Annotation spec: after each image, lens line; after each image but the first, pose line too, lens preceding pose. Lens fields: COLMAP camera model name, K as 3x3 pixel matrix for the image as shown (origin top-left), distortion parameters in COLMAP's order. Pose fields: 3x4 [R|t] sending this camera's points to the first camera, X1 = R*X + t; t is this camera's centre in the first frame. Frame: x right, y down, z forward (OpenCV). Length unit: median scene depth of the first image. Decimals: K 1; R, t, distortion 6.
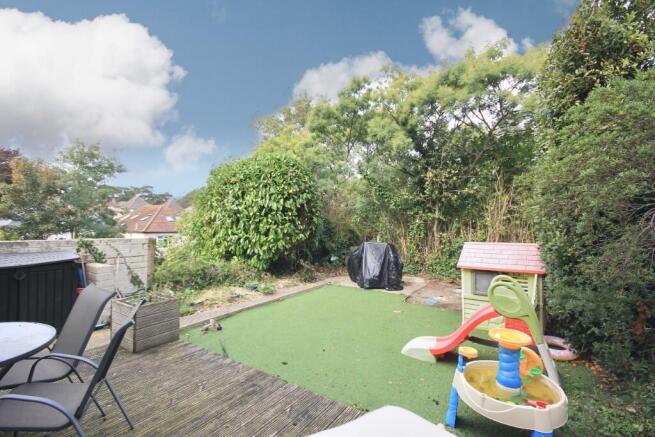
lens RADIAL K [[304.8, 0, 332.8], [0, 304.8, 220.2], [0, 0, 1]] dist [0.002550, 0.000123]
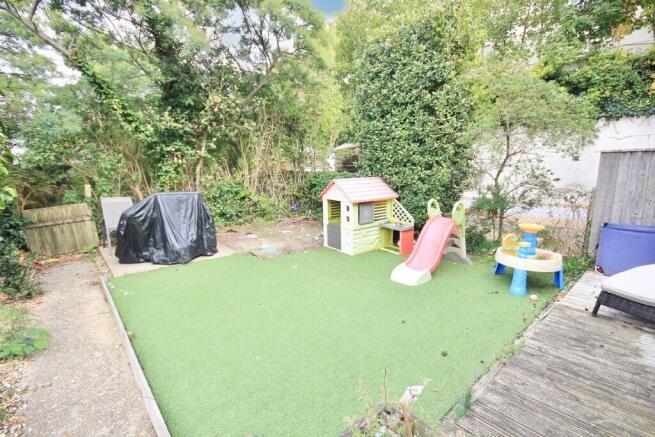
lens RADIAL K [[304.8, 0, 332.8], [0, 304.8, 220.2], [0, 0, 1]] dist [0.002550, 0.000123]
pose [[0.254643, -0.167940, 0.952341, -0.405559], [-0.000708, 0.984772, 0.173848, 0.019157], [-0.967035, -0.044943, 0.250646, 0.520678]]
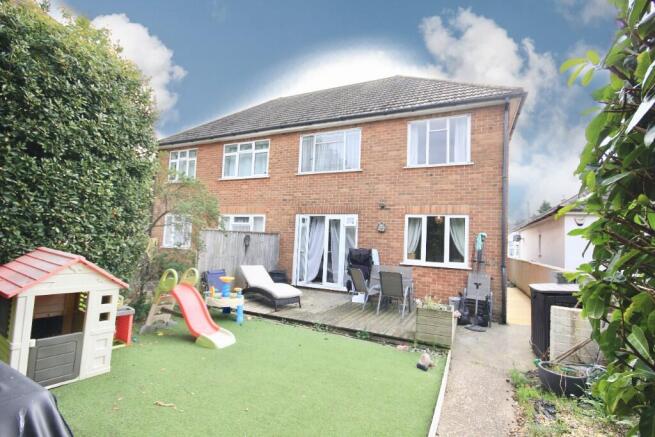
lens RADIAL K [[304.8, 0, 332.8], [0, 304.8, 220.2], [0, 0, 1]] dist [0.002550, 0.000123]
pose [[-0.988966, -0.061725, -0.134670, 0.014391], [-0.052591, 0.996134, -0.070360, 0.011994], [0.138493, -0.062501, -0.988389, 1.168968]]
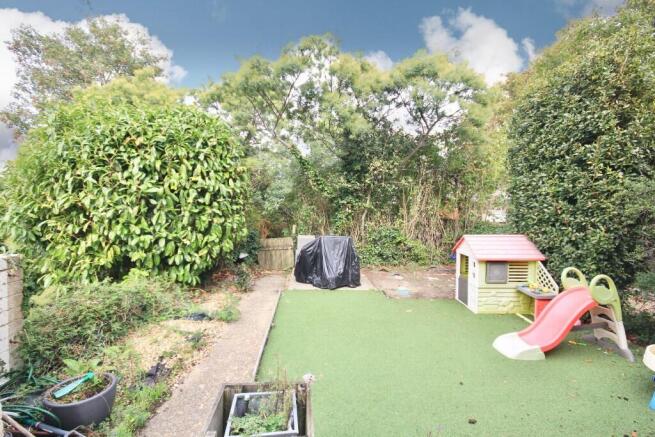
lens RADIAL K [[304.8, 0, 332.8], [0, 304.8, 220.2], [0, 0, 1]] dist [0.002550, 0.000123]
pose [[0.787182, -0.017404, 0.616475, -0.410939], [-0.020310, 0.998328, 0.054117, -0.019904], [-0.616387, -0.055120, 0.785512, 0.316339]]
